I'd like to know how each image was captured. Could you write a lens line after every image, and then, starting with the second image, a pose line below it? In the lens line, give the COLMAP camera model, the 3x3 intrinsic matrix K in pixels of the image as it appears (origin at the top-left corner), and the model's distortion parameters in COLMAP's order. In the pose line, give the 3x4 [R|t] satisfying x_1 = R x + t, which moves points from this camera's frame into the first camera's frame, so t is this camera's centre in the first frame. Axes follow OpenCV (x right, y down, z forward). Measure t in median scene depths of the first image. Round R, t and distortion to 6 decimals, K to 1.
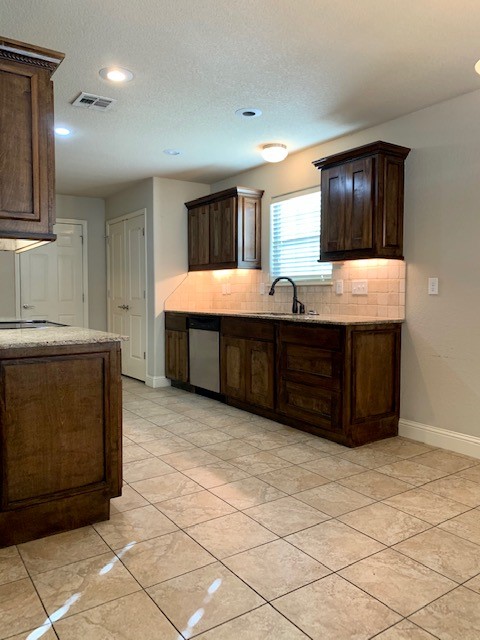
lens RADIAL K [[491.7, 0, 242.9], [0, 491.7, 318.2], [0, 0, 1]] dist [0.021846, -0.012481]
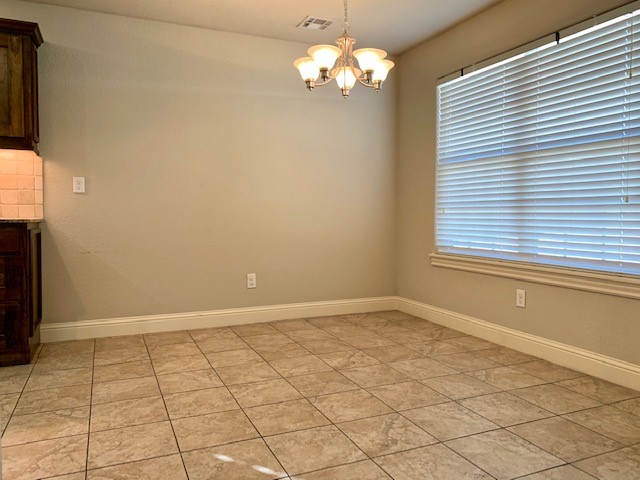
lens RADIAL K [[491.7, 0, 310.8], [0, 491.7, 236.2], [0, 0, 1]] dist [0.021846, -0.012481]
pose [[0.213162, -0.043394, 0.976053, -0.573355], [0.055695, 0.997928, 0.032204, 0.039556], [-0.975428, 0.047497, 0.215137, 0.340522]]
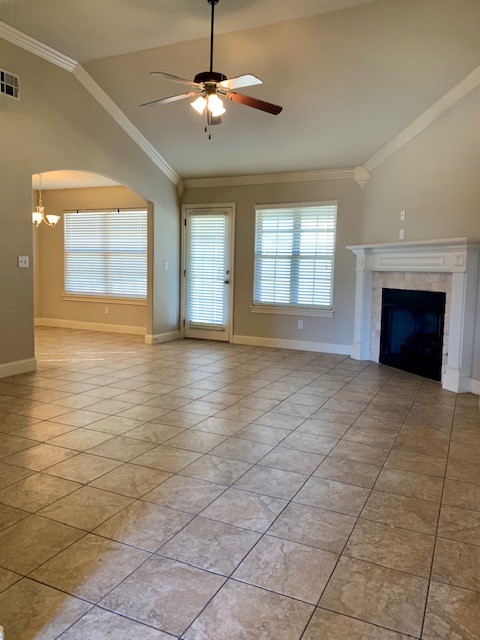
lens RADIAL K [[491.7, 0, 238.9], [0, 491.7, 315.9], [0, 0, 1]] dist [0.021846, -0.012481]
pose [[-0.493644, -0.095388, 0.864417, -2.052645], [0.026044, 0.991899, 0.124329, -0.048898], [-0.869274, 0.083888, -0.487160, 0.797141]]
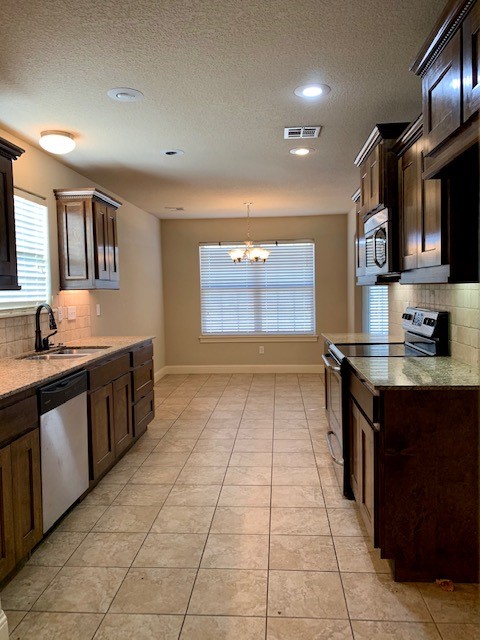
lens RADIAL K [[491.7, 0, 243.3], [0, 491.7, 320.2], [0, 0, 1]] dist [0.021846, -0.012481]
pose [[-0.780359, -0.023211, 0.624901, -0.897396], [0.056407, 0.992624, 0.107309, -0.178266], [-0.622783, 0.118988, -0.773294, 2.011498]]
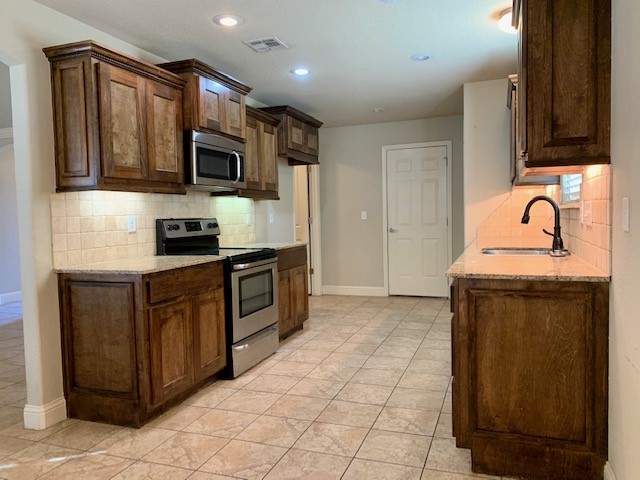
lens RADIAL K [[491.7, 0, 313.0], [0, 491.7, 239.6], [0, 0, 1]] dist [0.021846, -0.012481]
pose [[0.567229, 0.030247, -0.823004, 0.671904], [-0.019843, 0.999537, 0.023059, -0.049802], [0.823321, 0.003251, 0.567567, 0.513671]]
